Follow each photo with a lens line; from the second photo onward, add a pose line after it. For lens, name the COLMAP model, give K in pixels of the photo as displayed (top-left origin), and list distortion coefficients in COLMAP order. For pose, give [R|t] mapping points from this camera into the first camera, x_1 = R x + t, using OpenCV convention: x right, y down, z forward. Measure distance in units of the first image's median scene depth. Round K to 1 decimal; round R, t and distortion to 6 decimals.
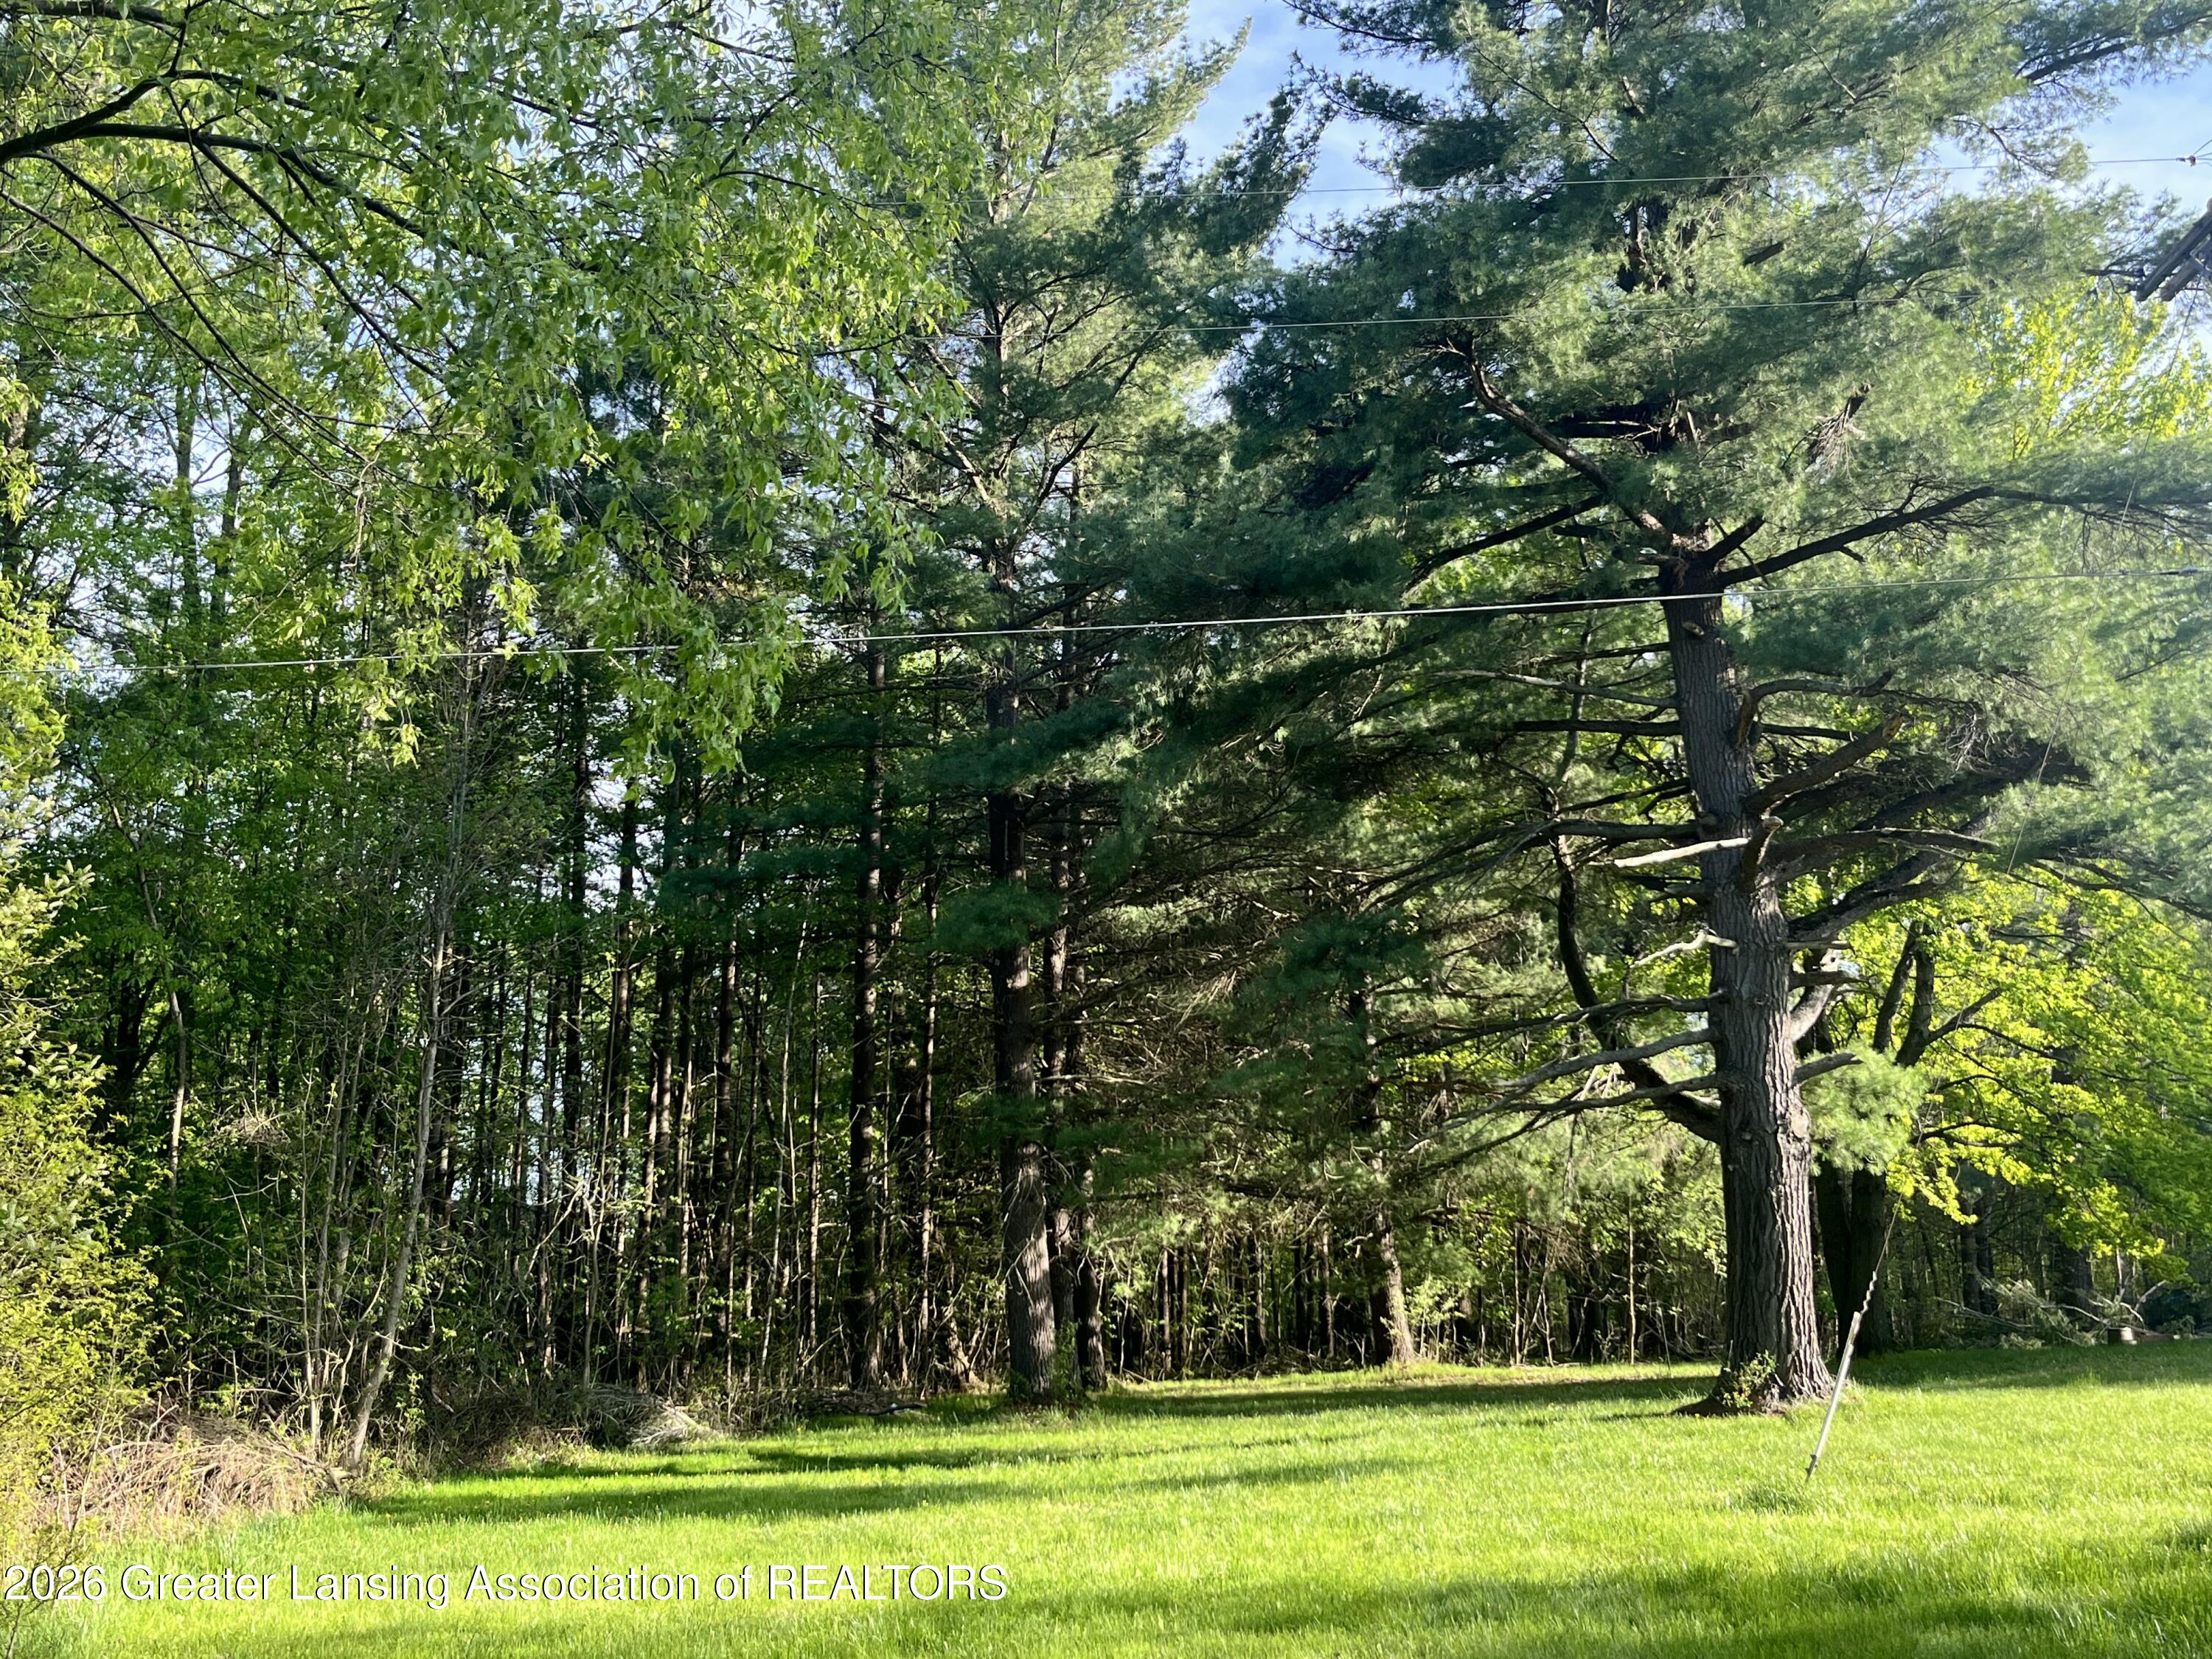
lens RADIAL K [[2139.5, 0, 1106.2], [0, 2139.5, 830.2], [0, 0, 1]] dist [0.026831, 0.000000]
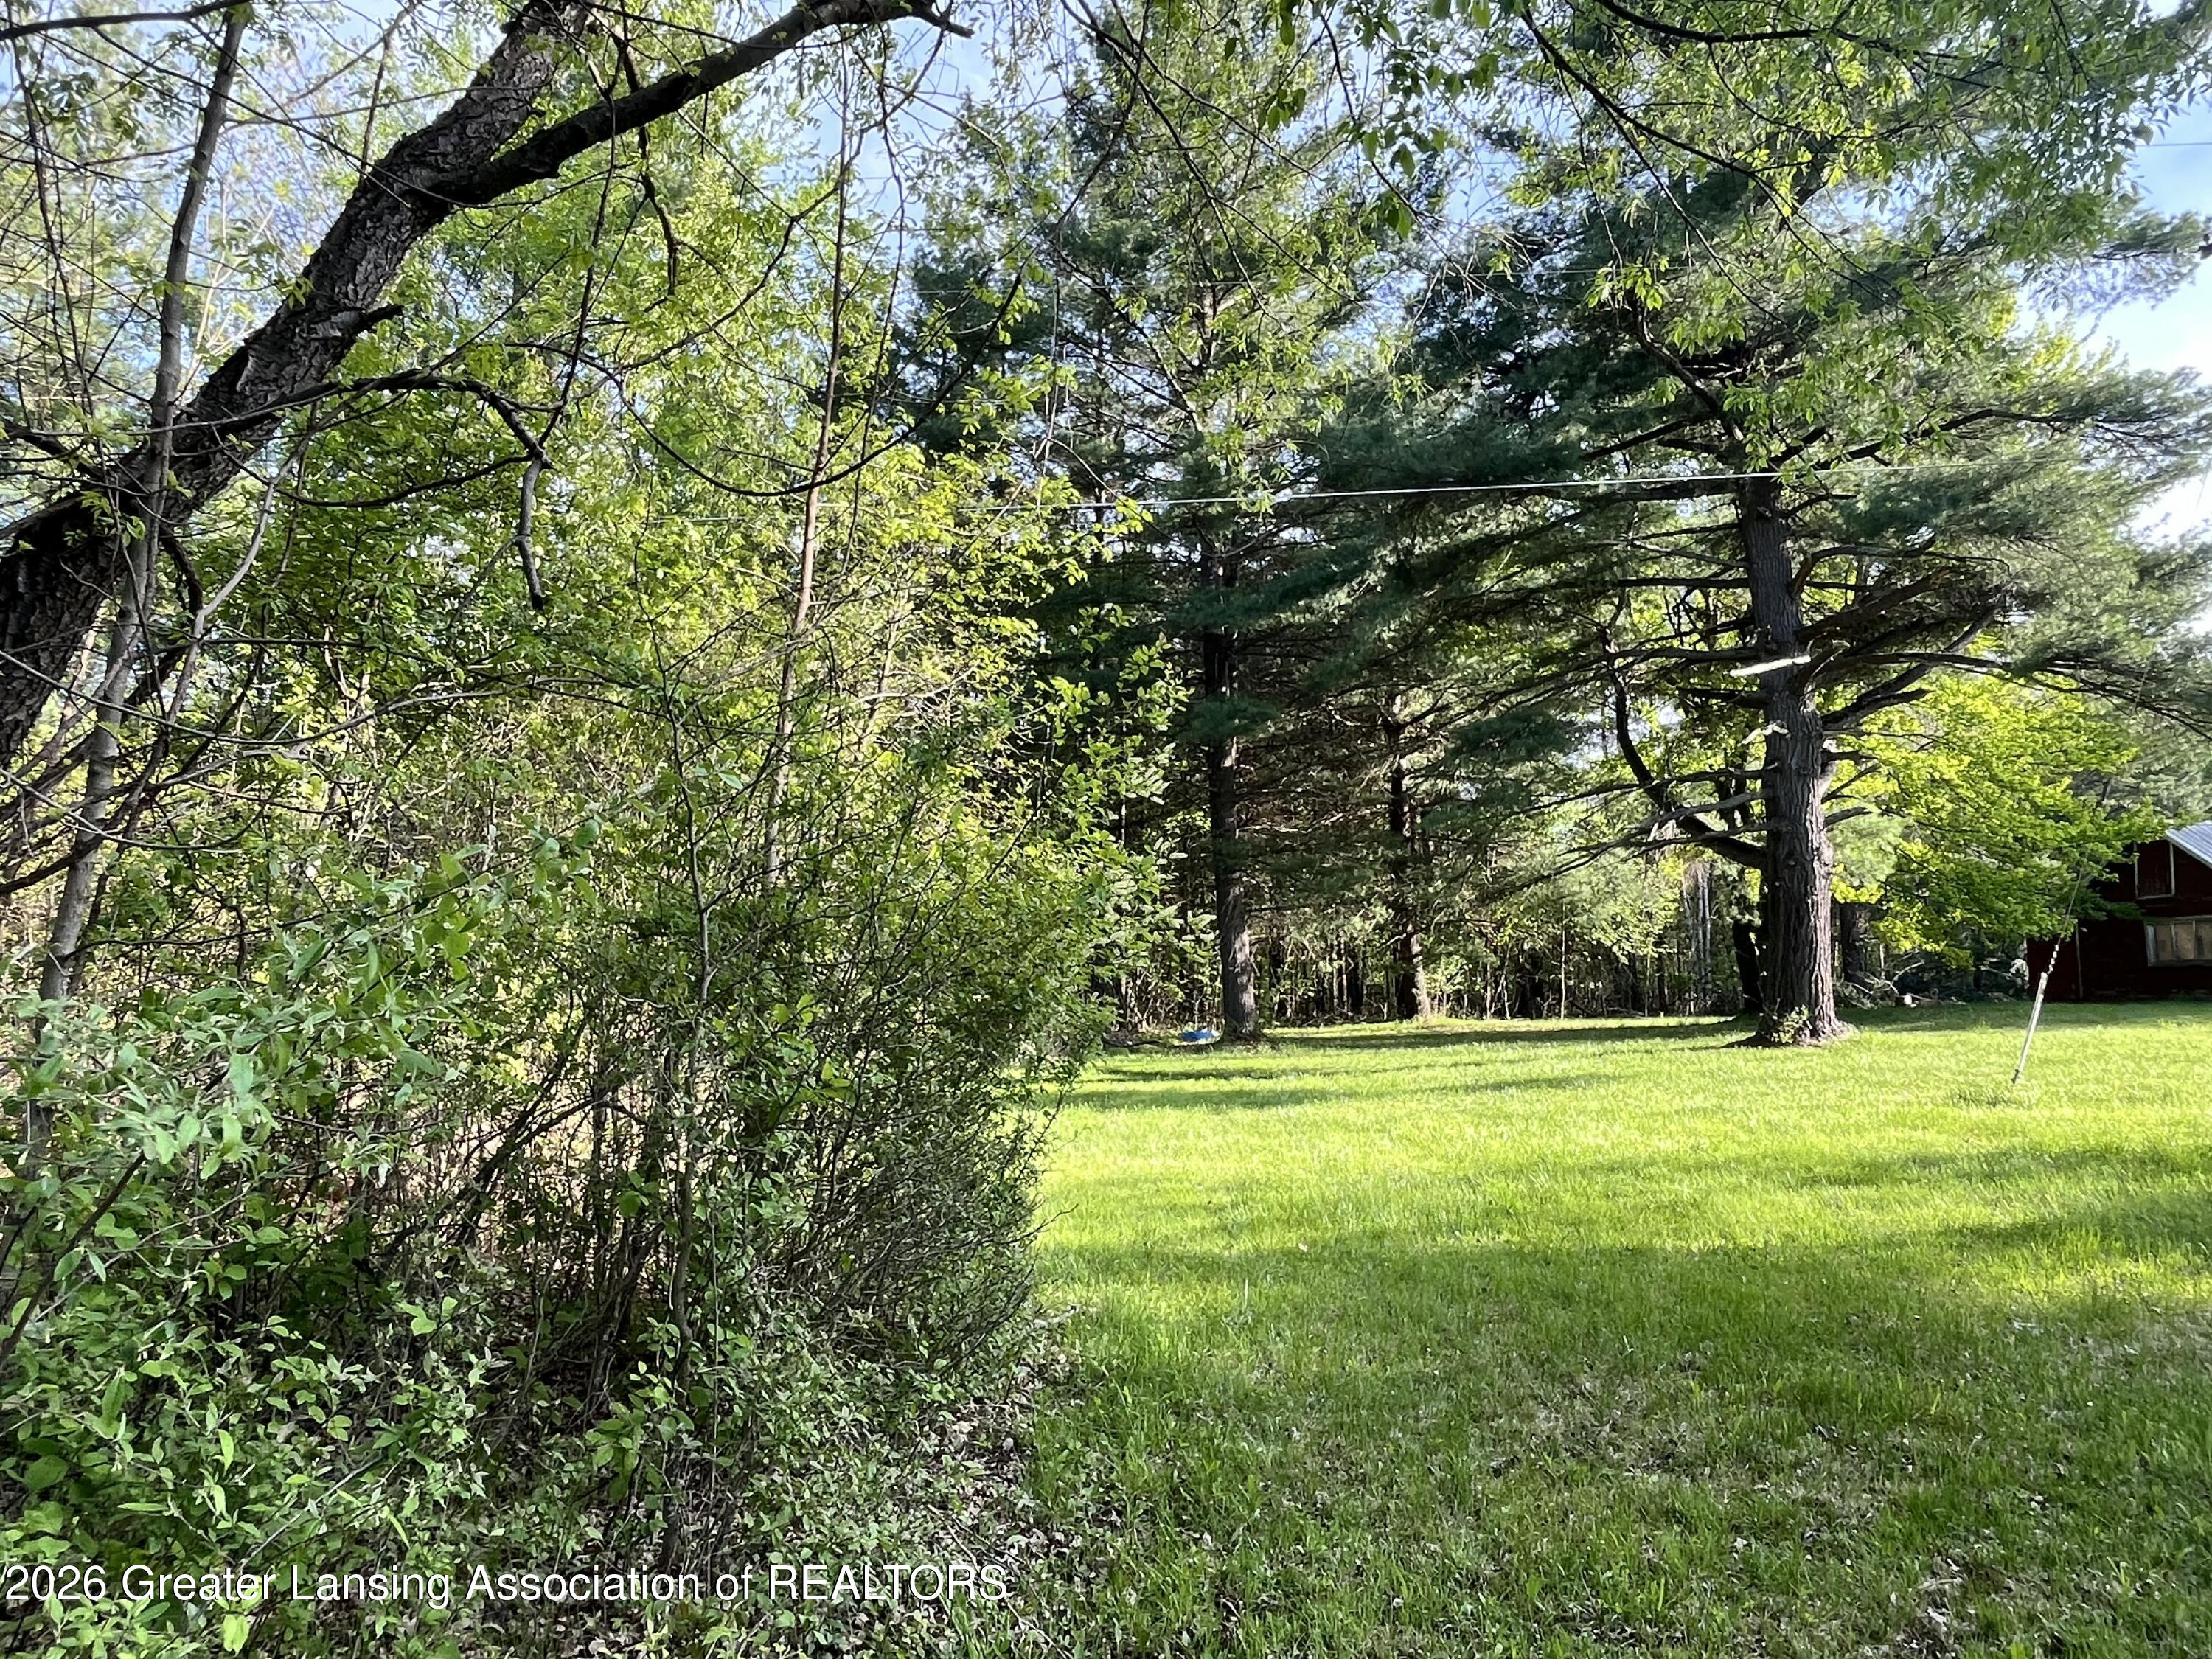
lens RADIAL K [[1388.9, 0, 1088.2], [0, 1388.9, 825.9], [0, 0, 1]] dist [-0.007205, -0.000358]
pose [[0.999924, 0.005643, -0.010949, -0.156353], [-0.004478, 0.994601, 0.103673, 0.019588], [0.011475, -0.103616, 0.994551, 0.049553]]
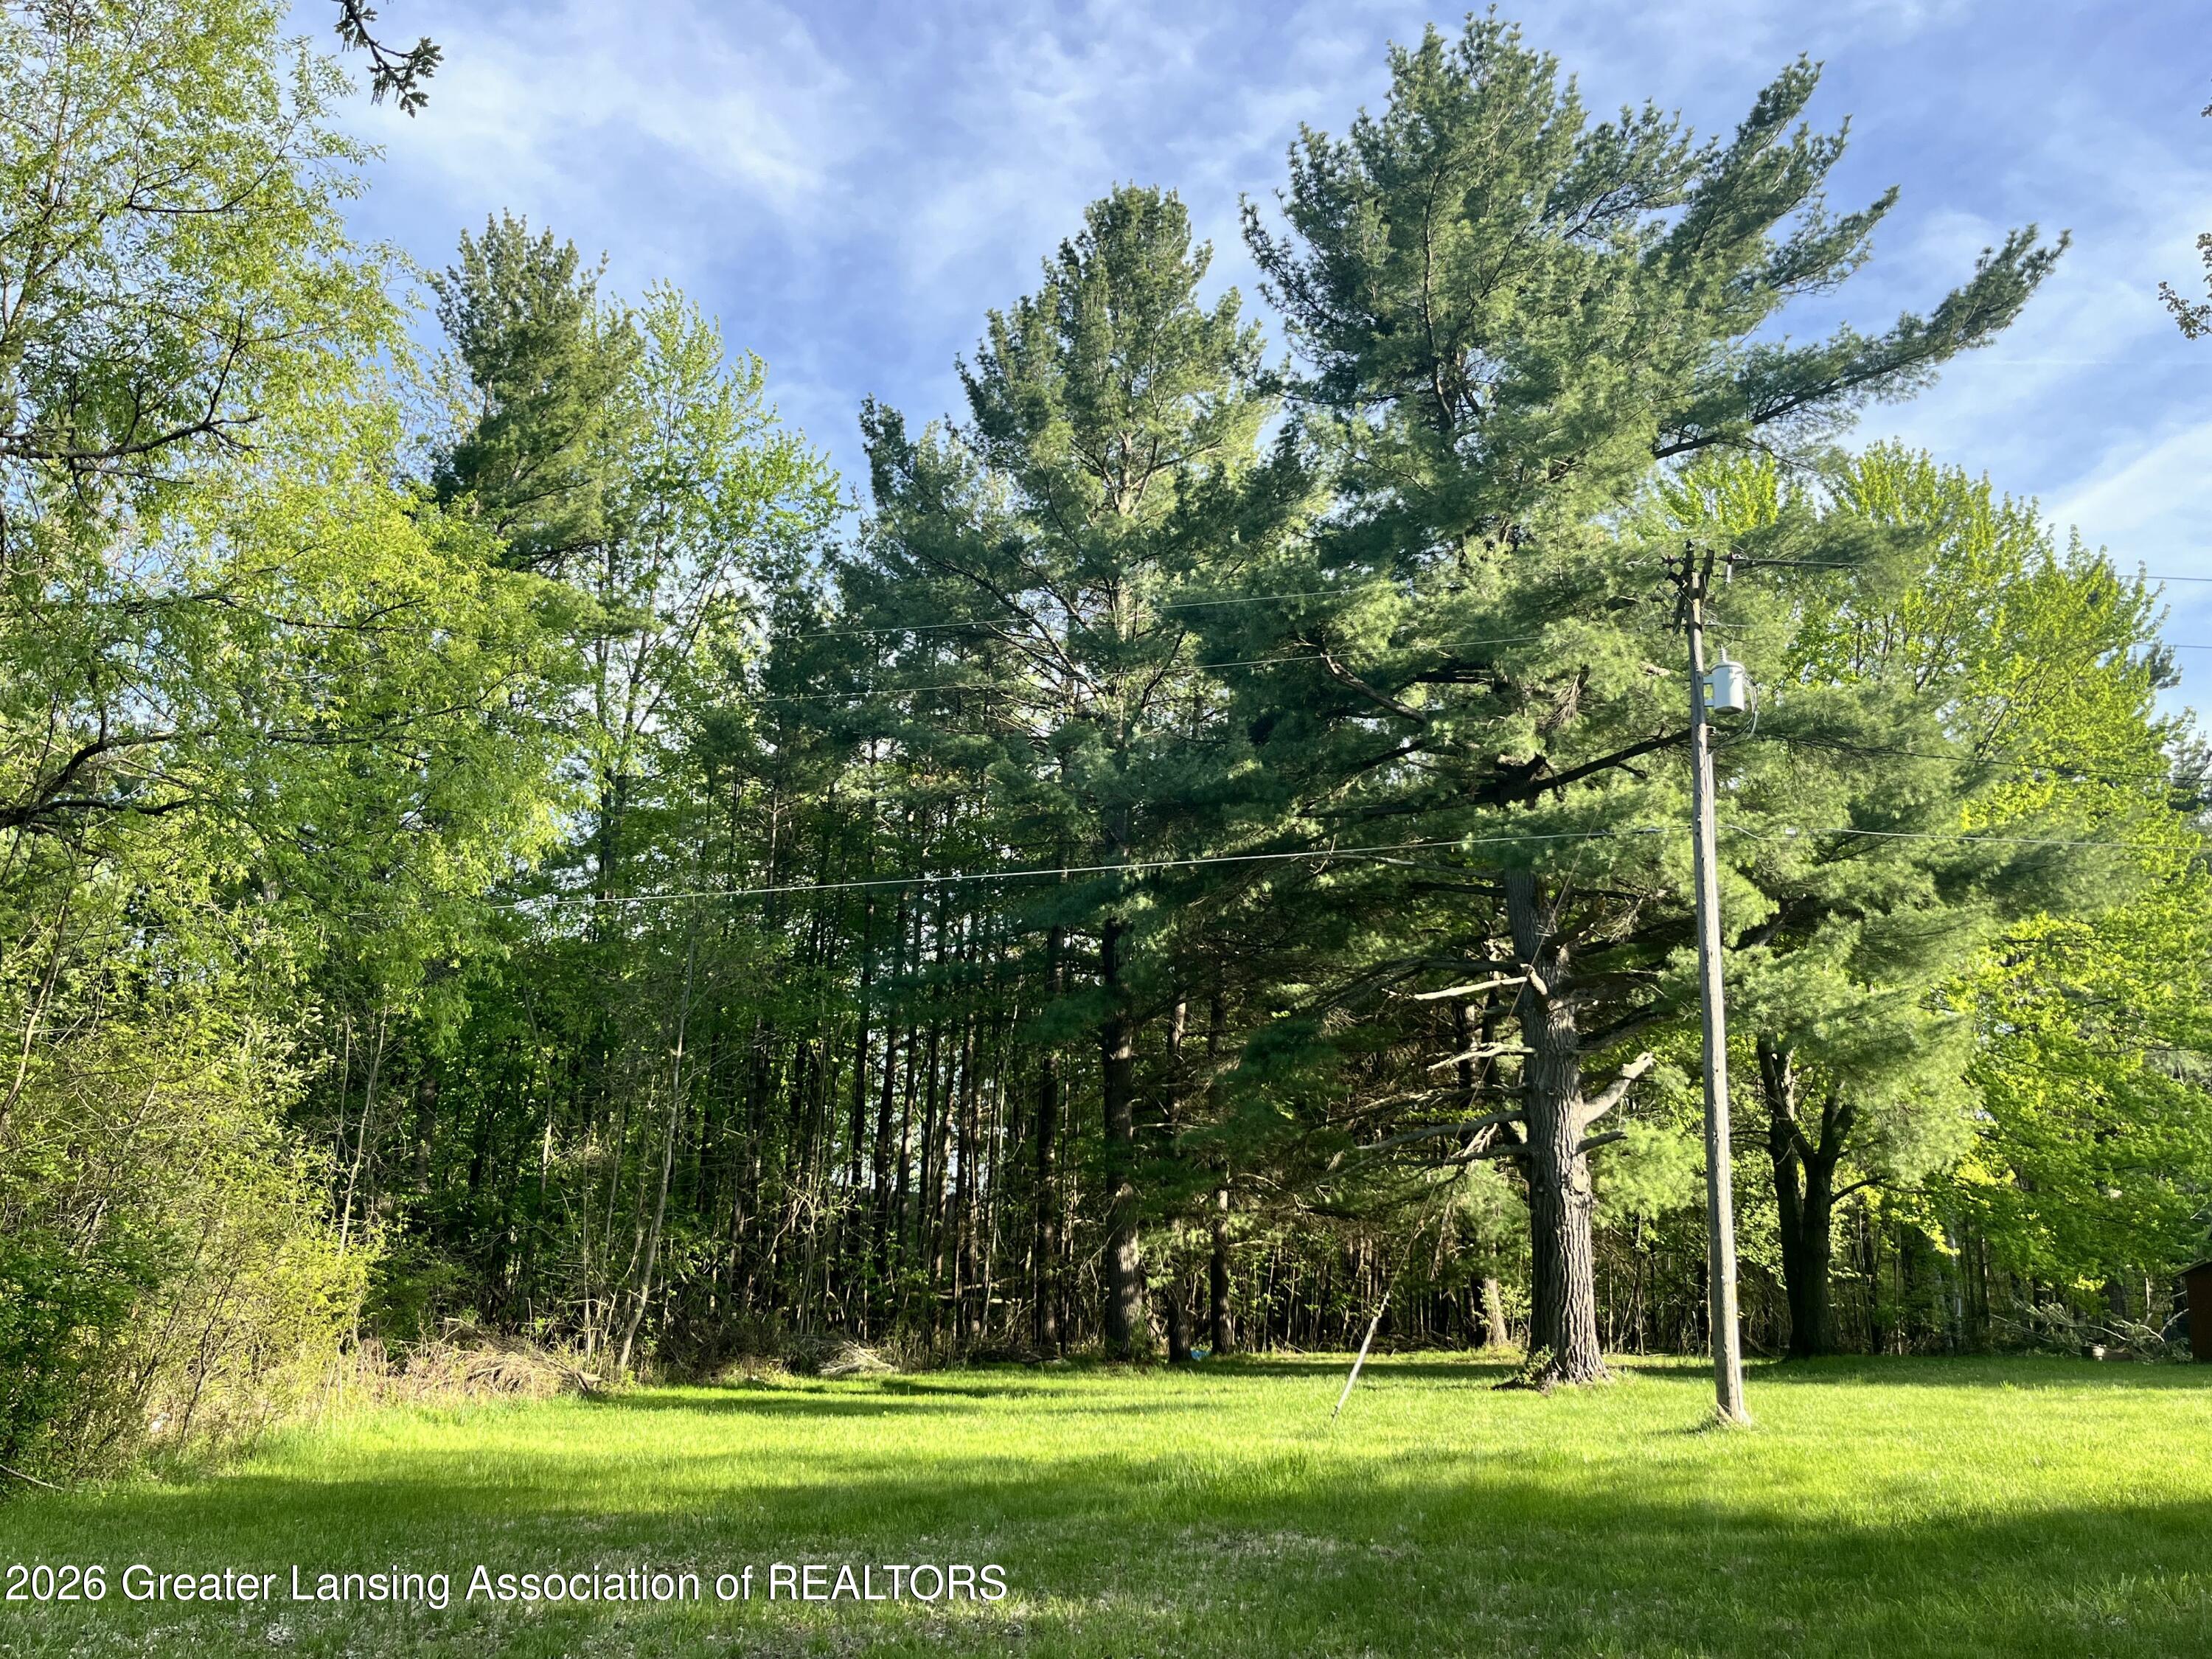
lens RADIAL K [[1842.6, 0, 1100.2], [0, 1842.6, 814.3], [0, 0, 1]] dist [0.017720, -0.000551]
pose [[0.976591, -0.013015, -0.214712, 0.253805], [0.006785, 0.999535, -0.029727, -0.061393], [0.214999, 0.027574, 0.976225, -0.218190]]
